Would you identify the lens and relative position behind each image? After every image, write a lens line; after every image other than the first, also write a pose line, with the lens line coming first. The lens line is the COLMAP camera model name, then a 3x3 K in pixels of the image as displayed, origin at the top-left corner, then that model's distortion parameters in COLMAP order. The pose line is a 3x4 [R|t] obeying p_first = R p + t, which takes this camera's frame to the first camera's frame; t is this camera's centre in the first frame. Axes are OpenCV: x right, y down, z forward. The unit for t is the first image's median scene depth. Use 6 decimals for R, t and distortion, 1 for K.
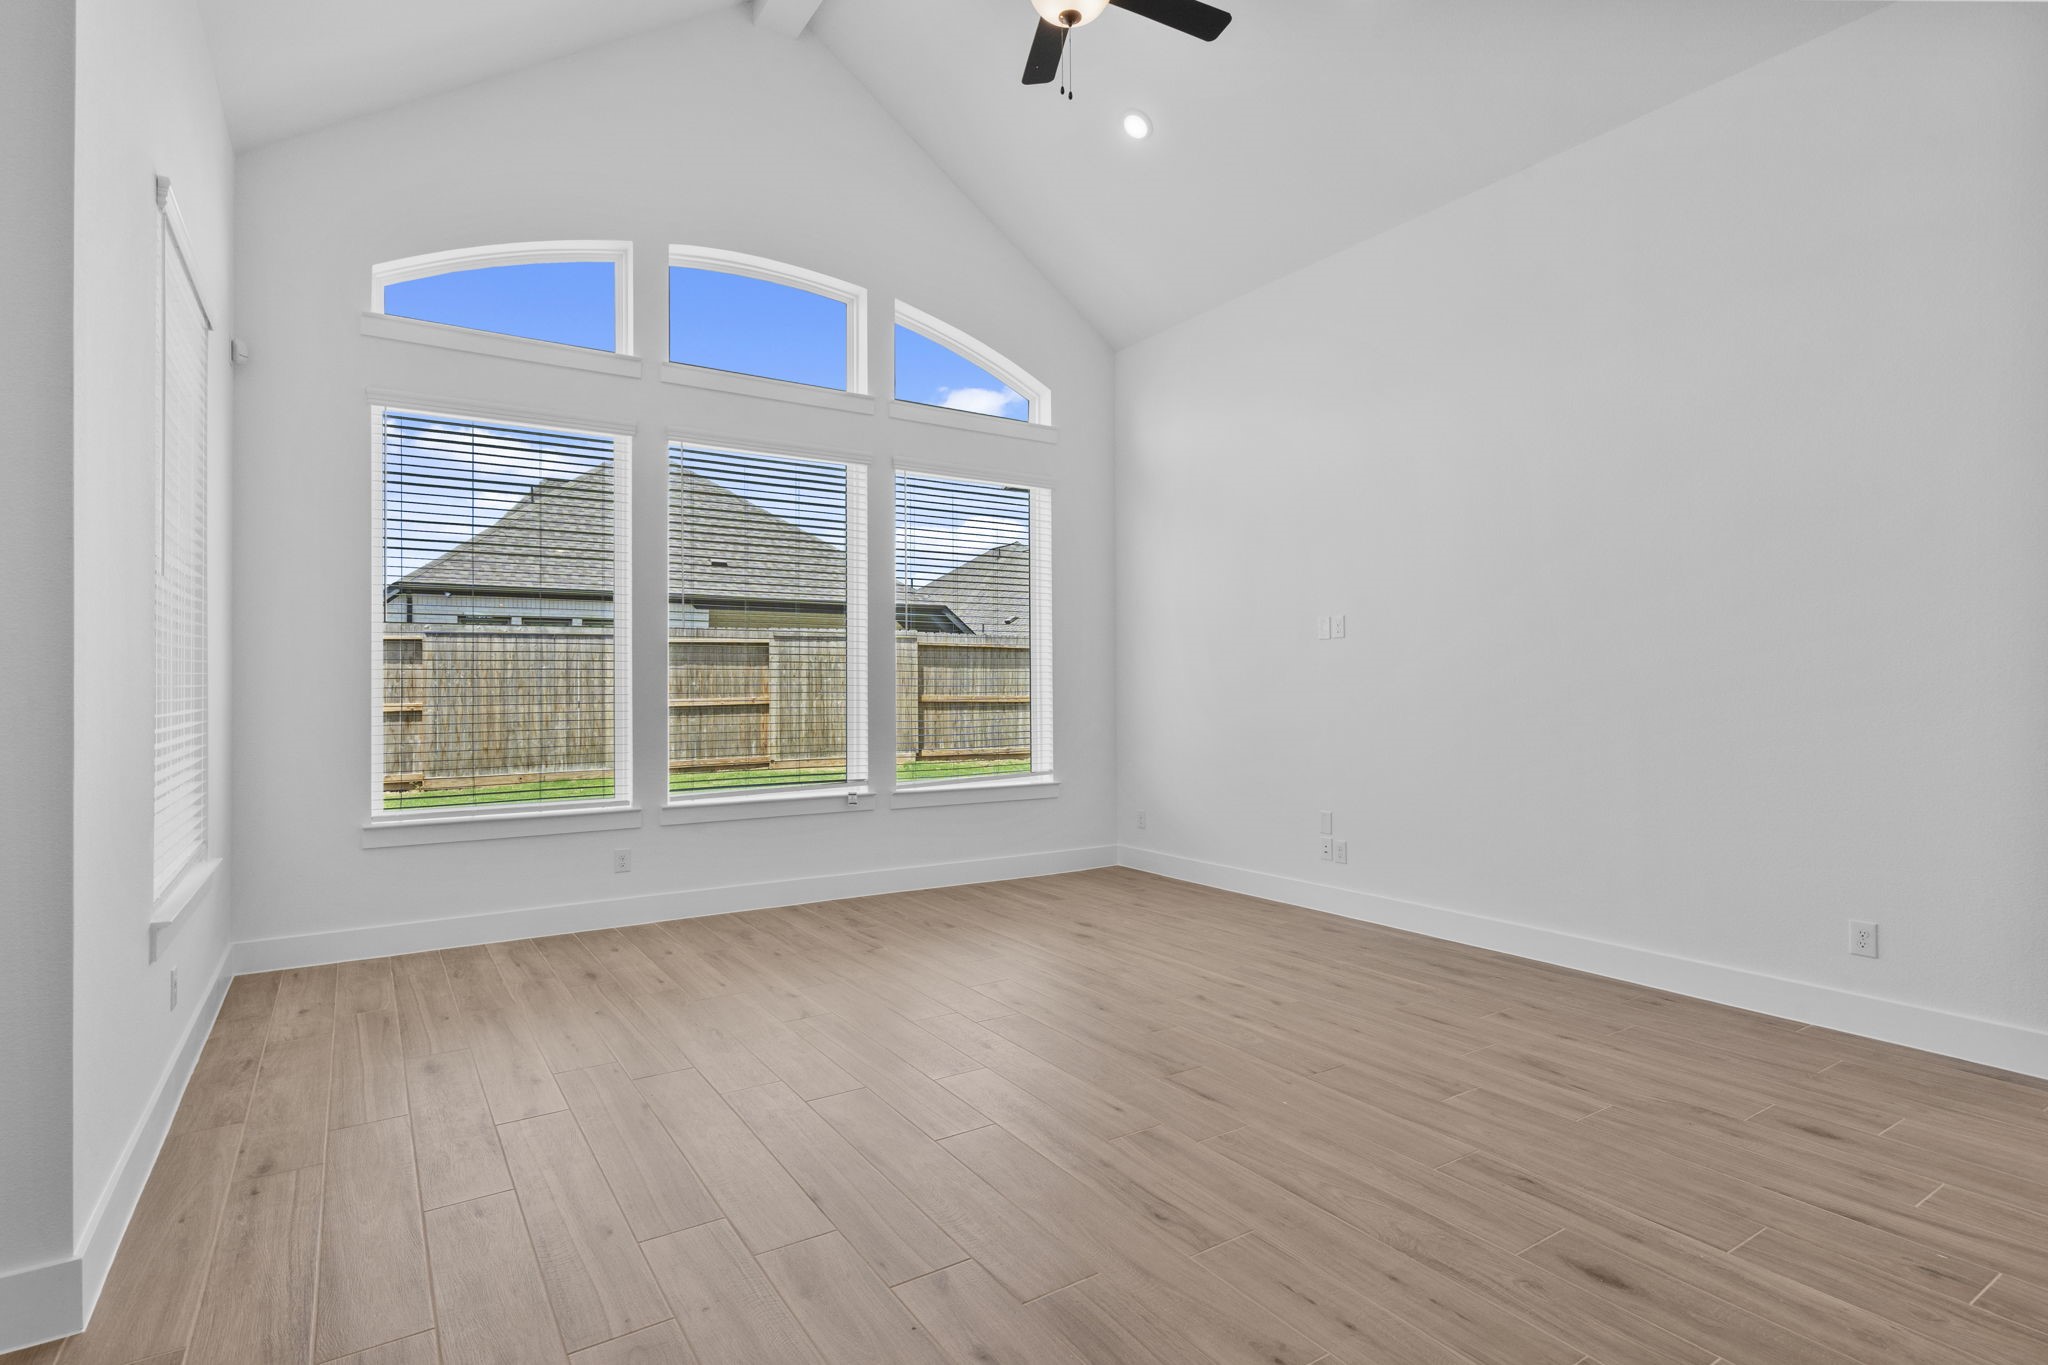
lens RADIAL K [[1020.7, 0, 1024.0], [0, 1020.7, 682.5], [0, 0, 1]] dist [0.000013, 0.001820]
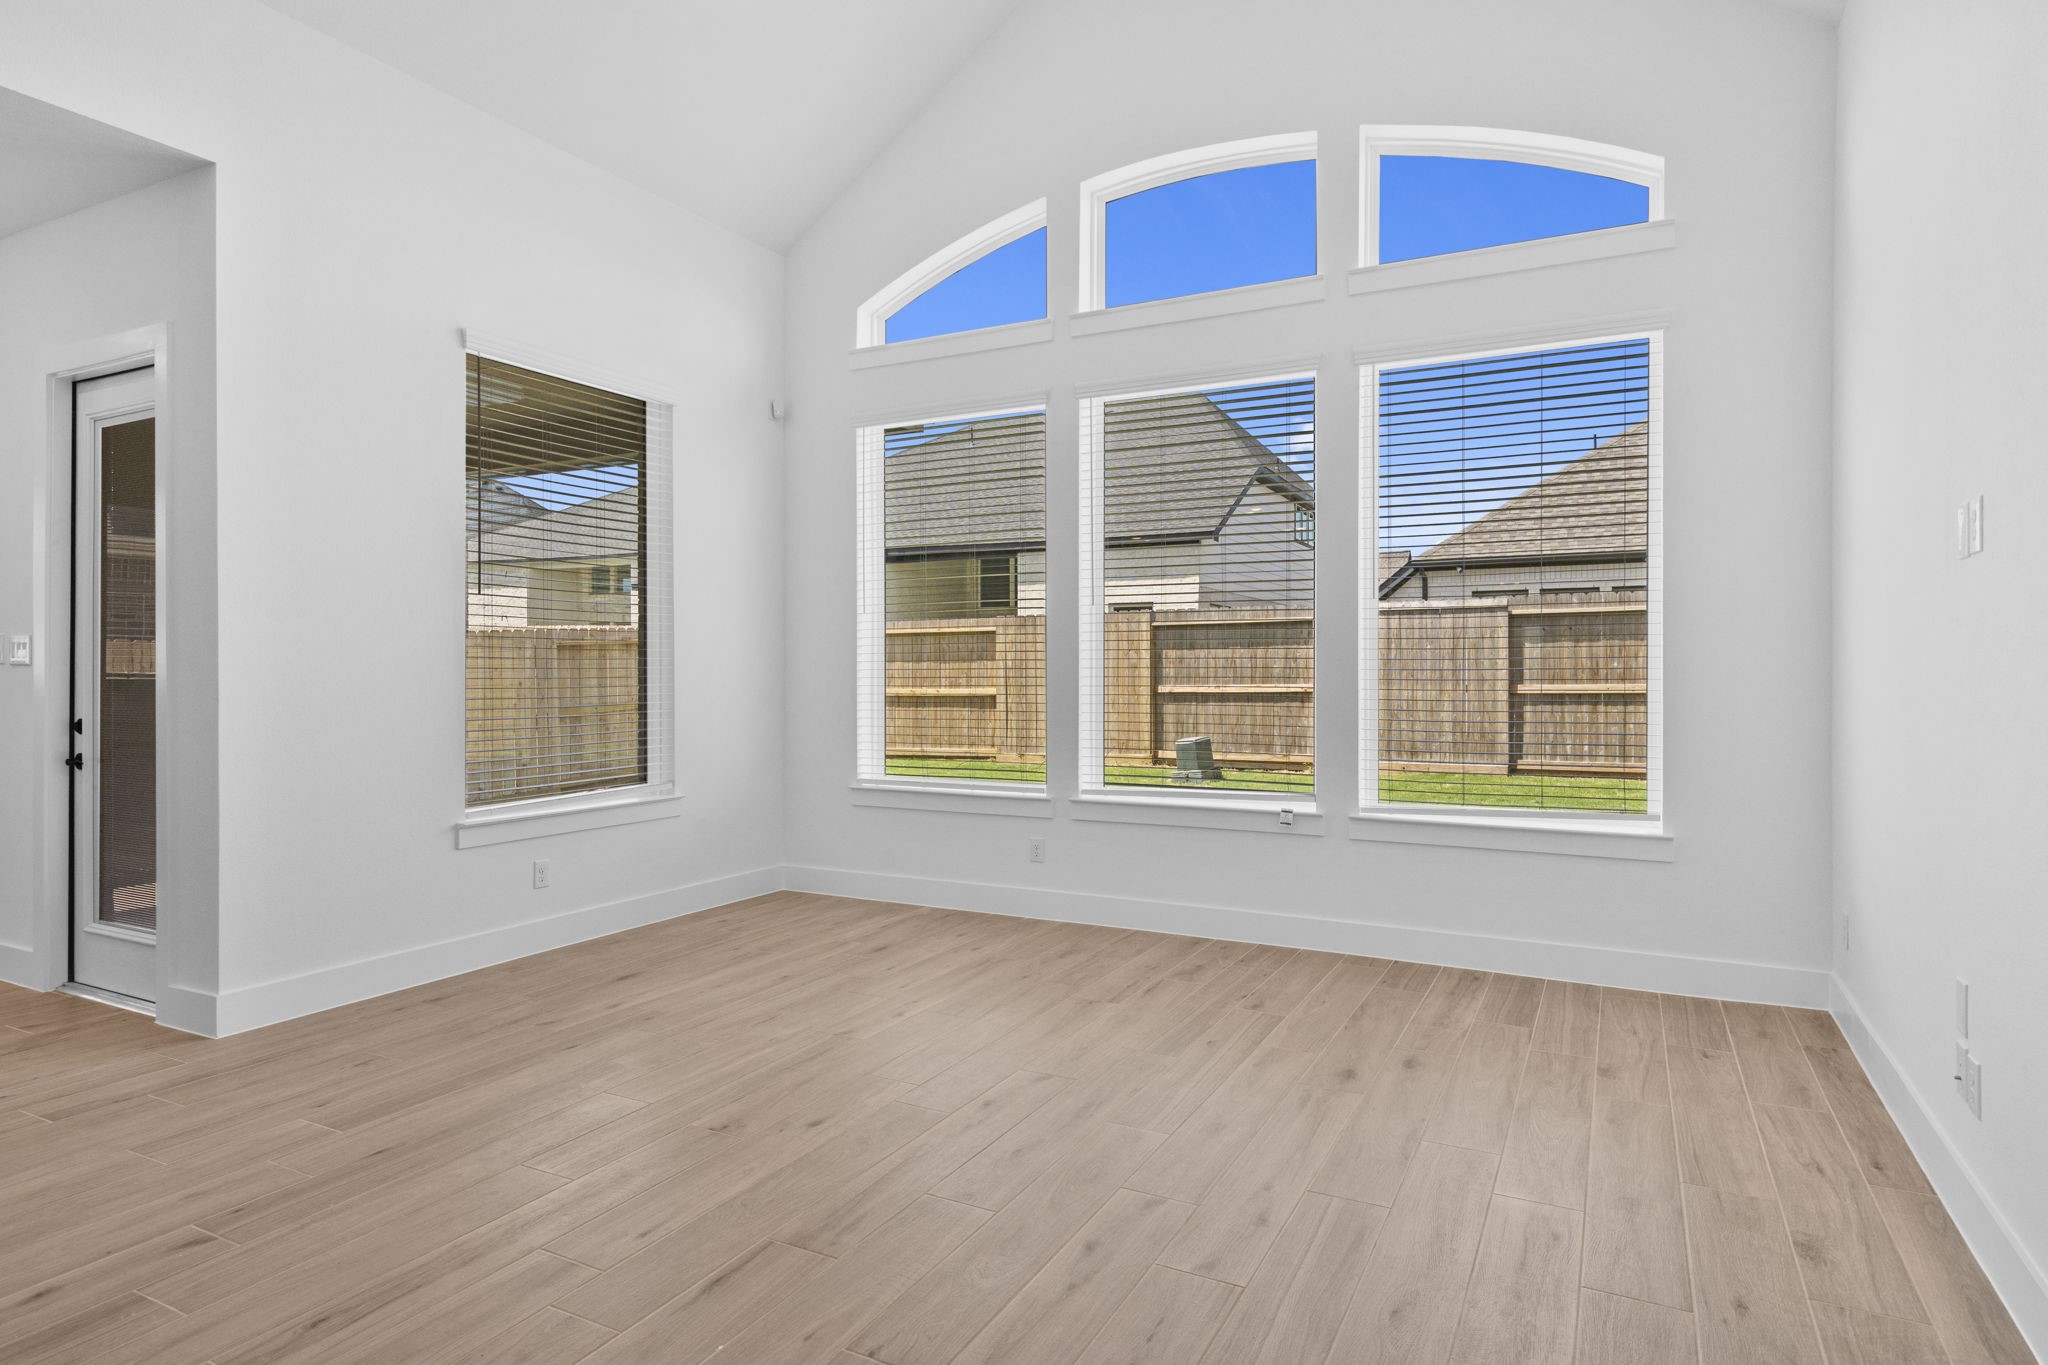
lens RADIAL K [[1138.9, 0, 1024.0], [0, 1138.9, 682.5], [0, 0, 1]] dist [0.007074, 0.000657]
pose [[0.482202, 0.012447, -0.875971, 0.324716], [0.001849, 0.999882, 0.015225, 0.000201], [0.876058, -0.008962, 0.482123, 0.286481]]
